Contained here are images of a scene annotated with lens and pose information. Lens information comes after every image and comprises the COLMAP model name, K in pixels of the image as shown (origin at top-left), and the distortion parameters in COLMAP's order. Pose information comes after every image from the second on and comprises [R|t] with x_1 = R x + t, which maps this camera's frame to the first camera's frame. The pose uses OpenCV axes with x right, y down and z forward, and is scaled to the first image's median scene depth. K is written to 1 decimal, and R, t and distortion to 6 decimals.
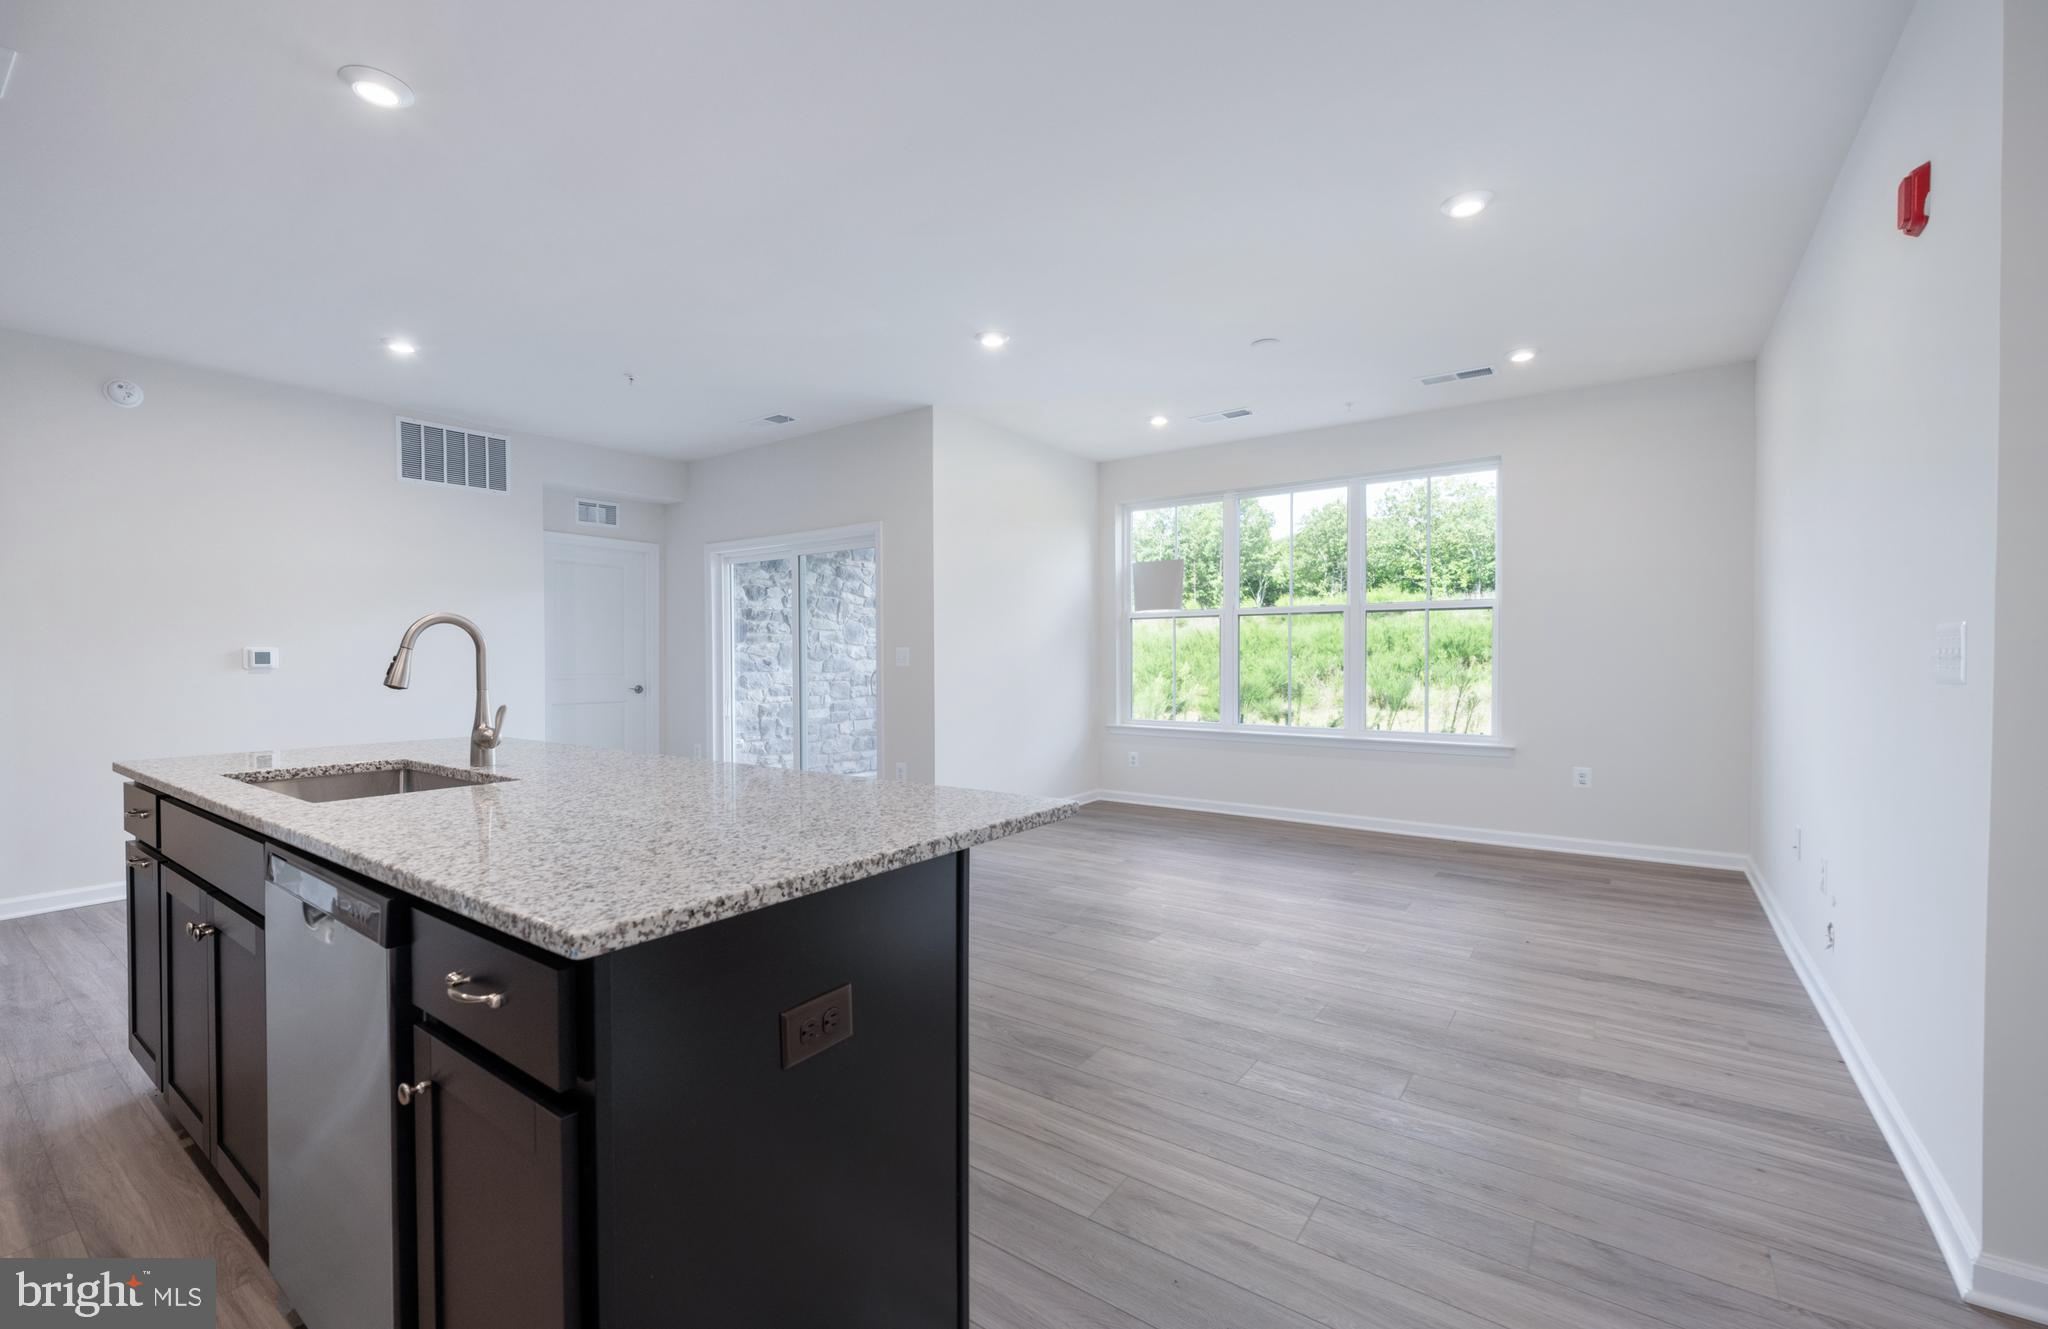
lens RADIAL K [[856.3, 0, 1015.5], [0, 856.3, 669.9], [0, 0, 1]] dist [-0.001137, 0.000367]
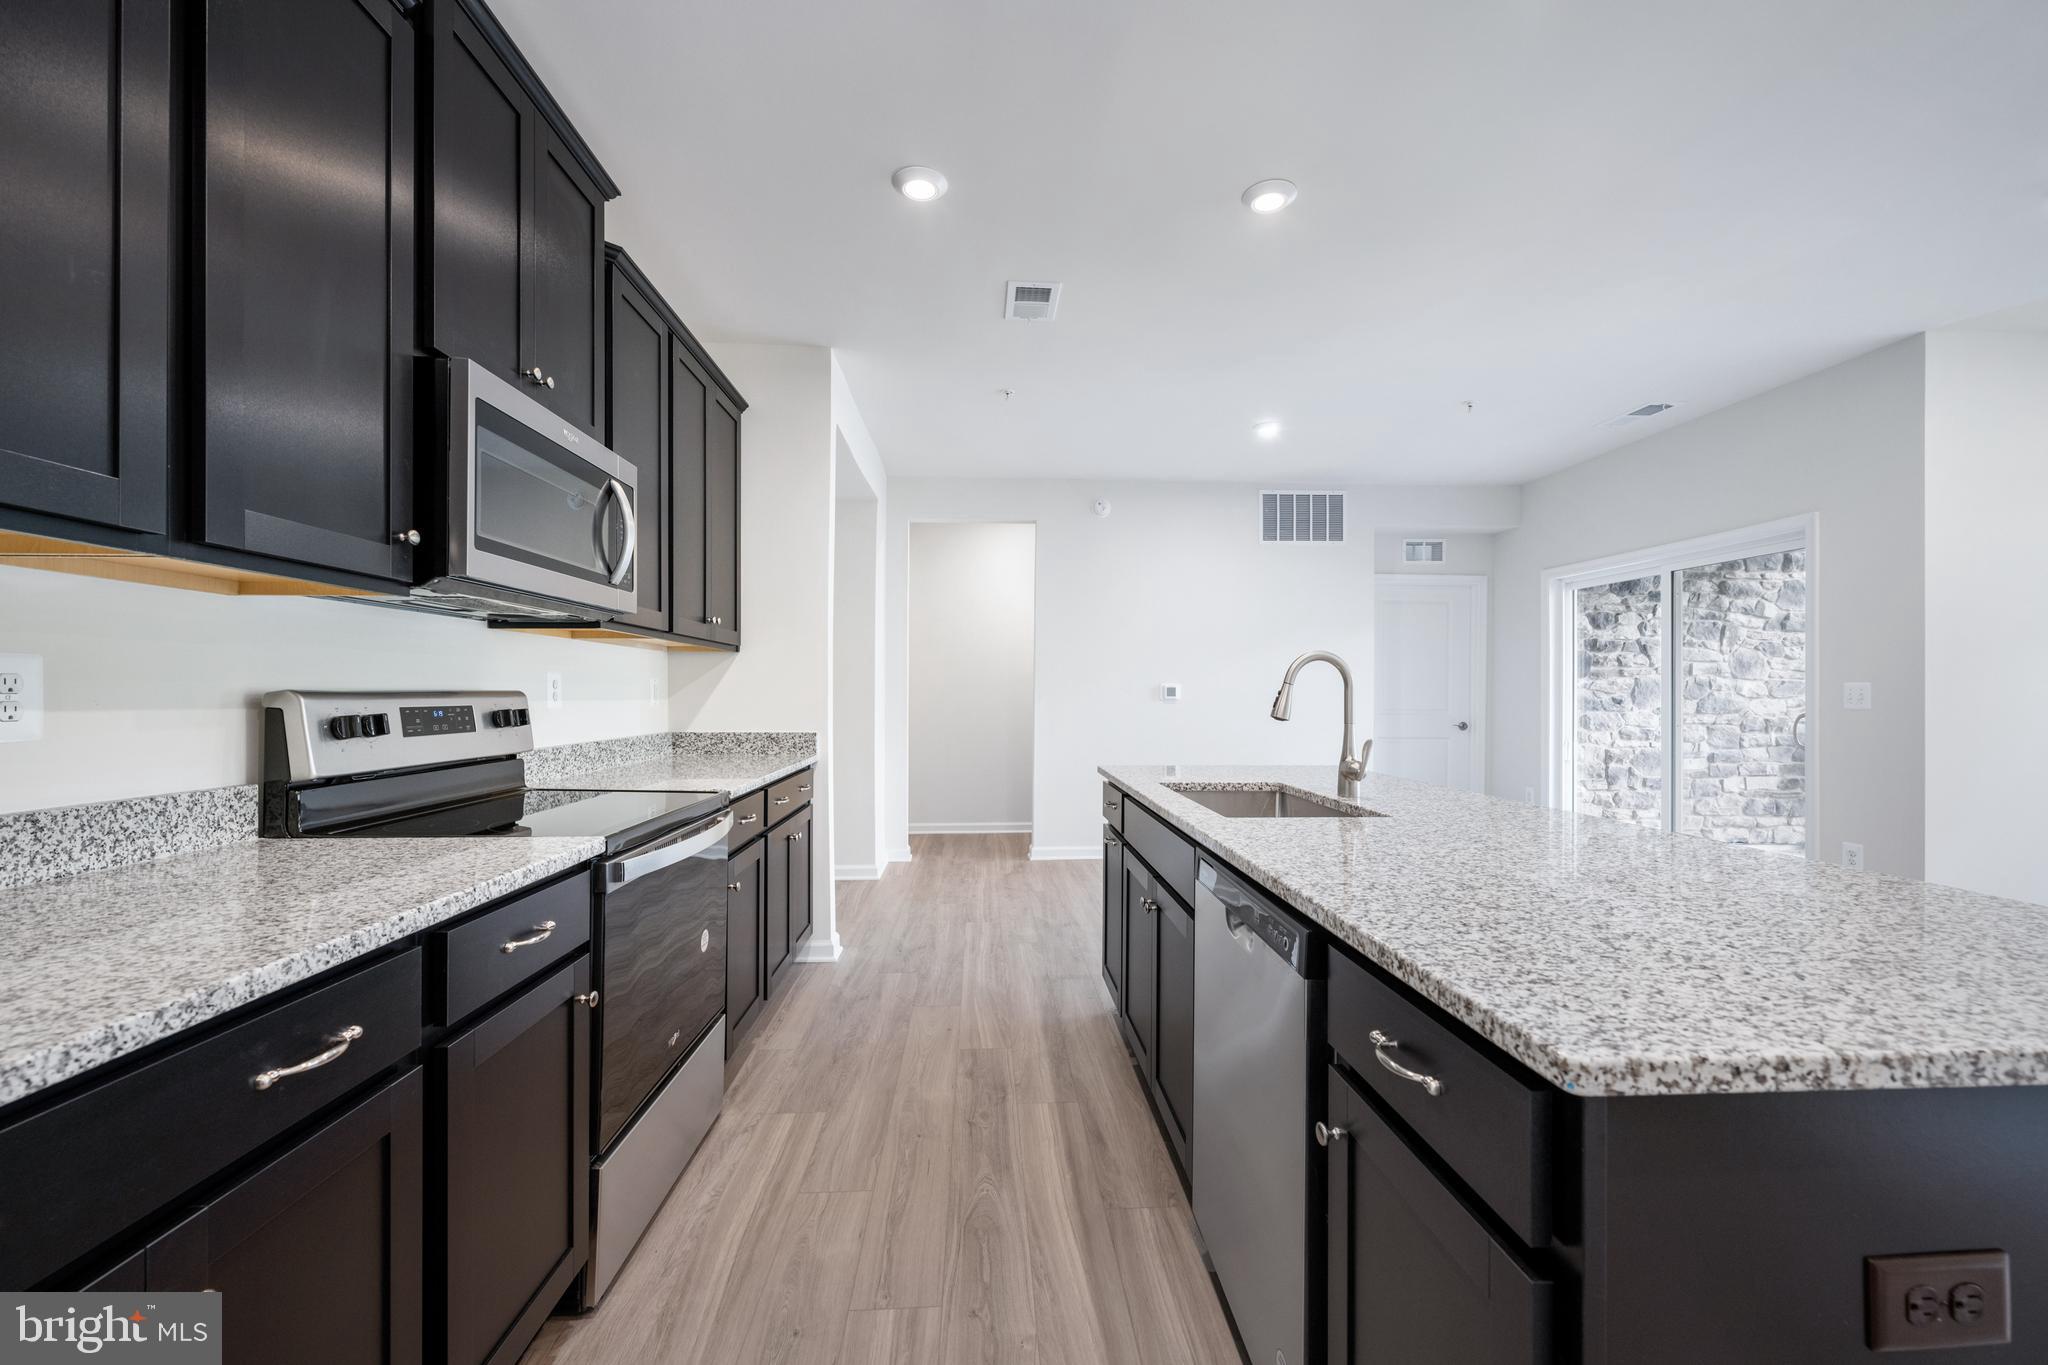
lens RADIAL K [[820.2, 0, 1029.3], [0, 820.2, 694.3], [0, 0, 1]] dist [0.002592, 0.000068]
pose [[0.636402, 0.008082, -0.771316, -0.109485], [-0.018537, 0.999817, -0.004819, -0.000206], [0.771135, 0.017364, 0.636435, 0.069368]]
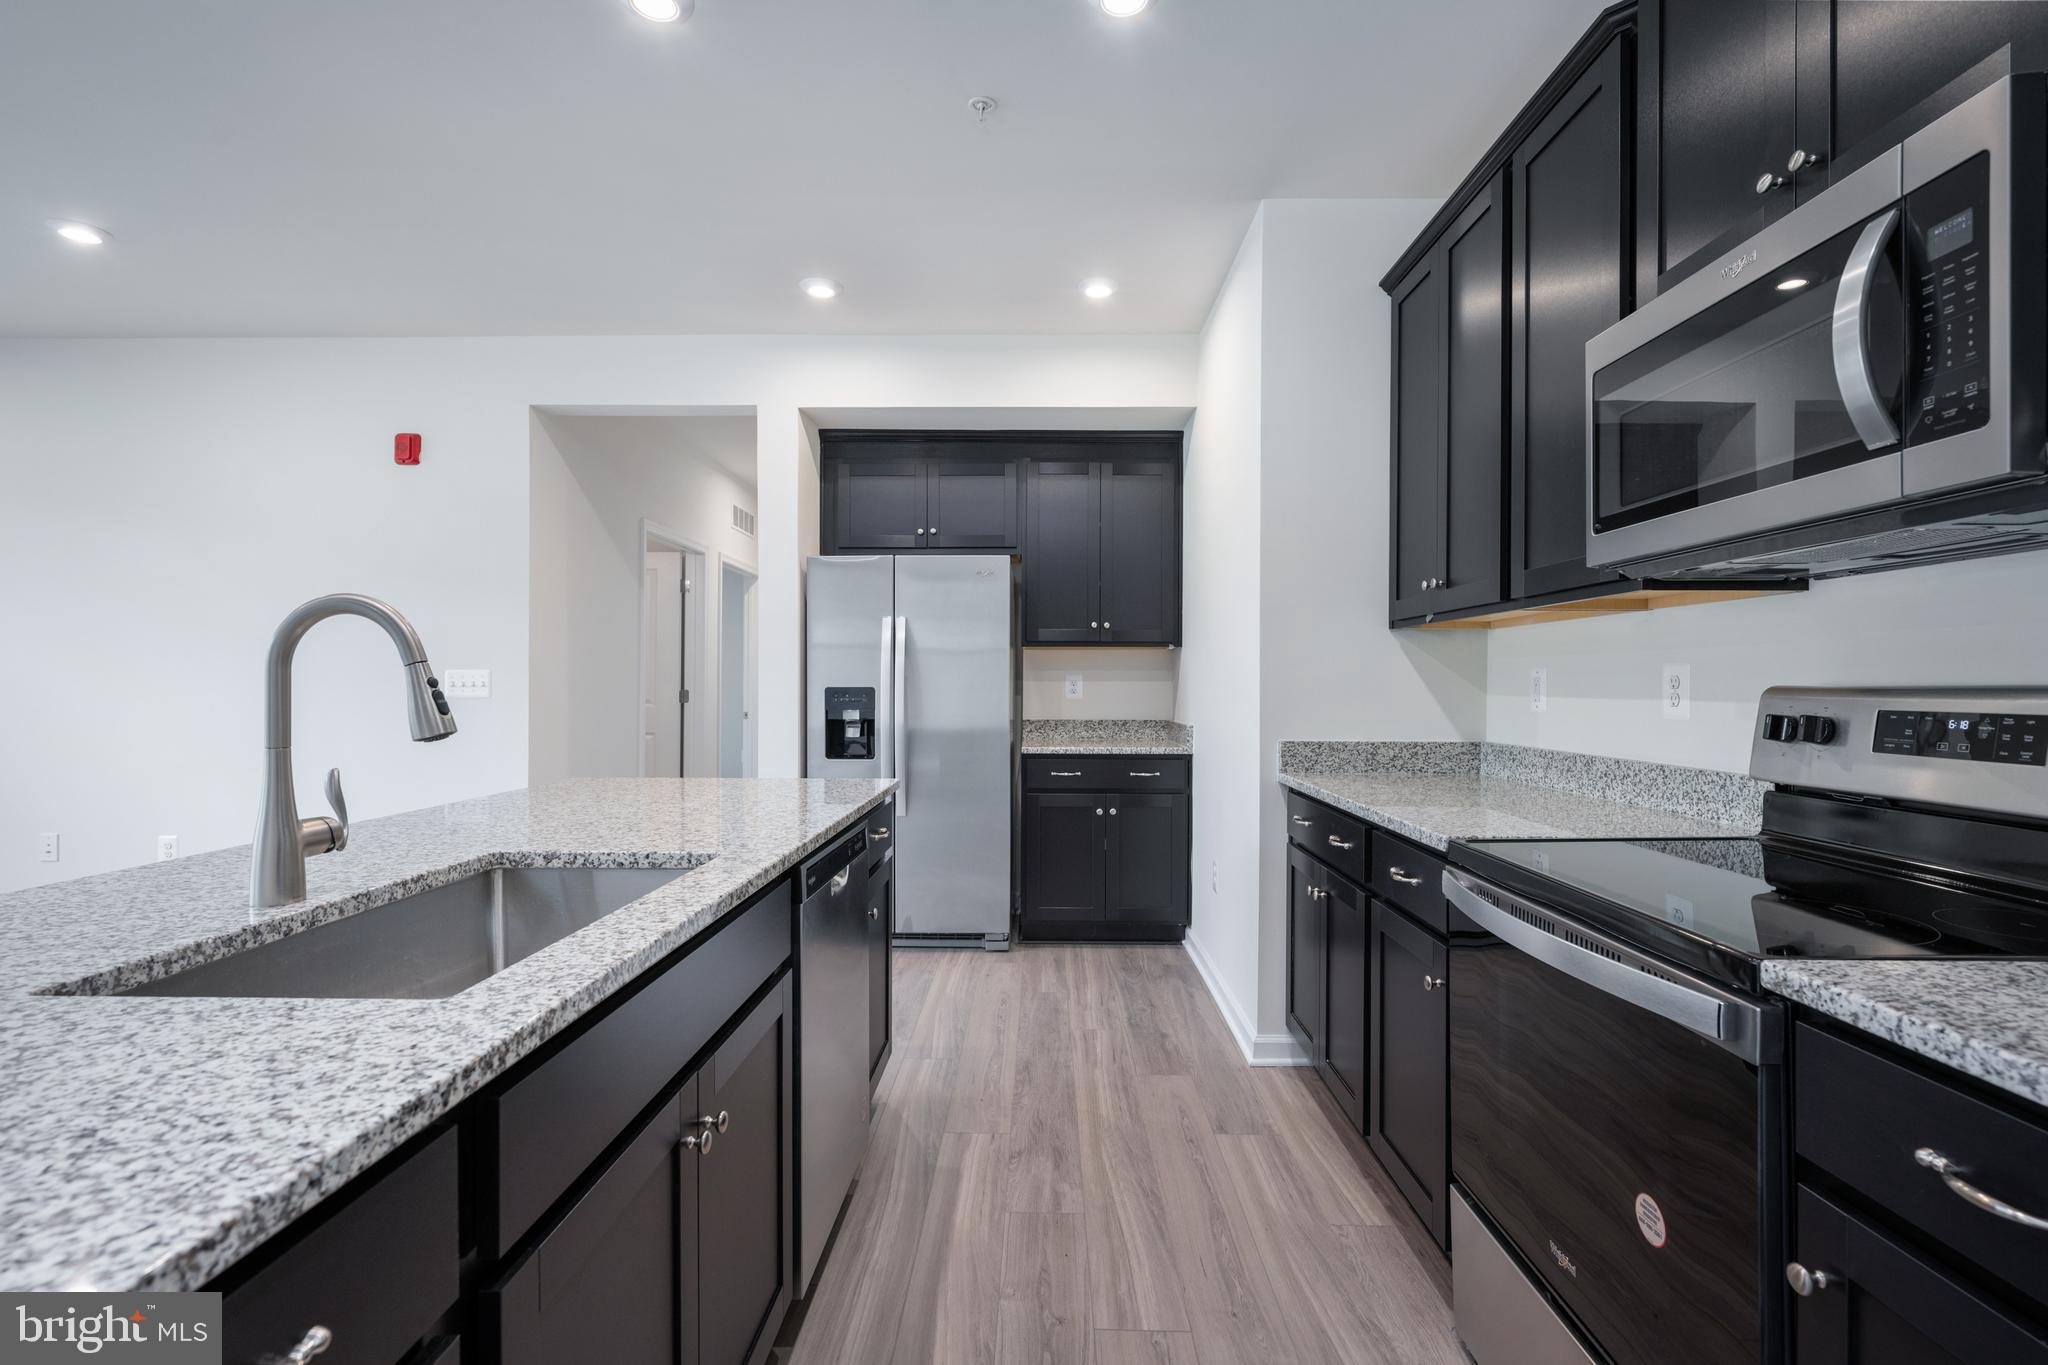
lens RADIAL K [[944.2, 0, 1026.5], [0, 944.2, 680.6], [0, 0, 1]] dist [0.000227, 0.000016]
pose [[-0.576213, 0.008573, 0.817254, -1.421415], [0.017805, 0.999839, 0.002065, -0.013029], [-0.817105, 0.015741, -0.576273, 1.040279]]
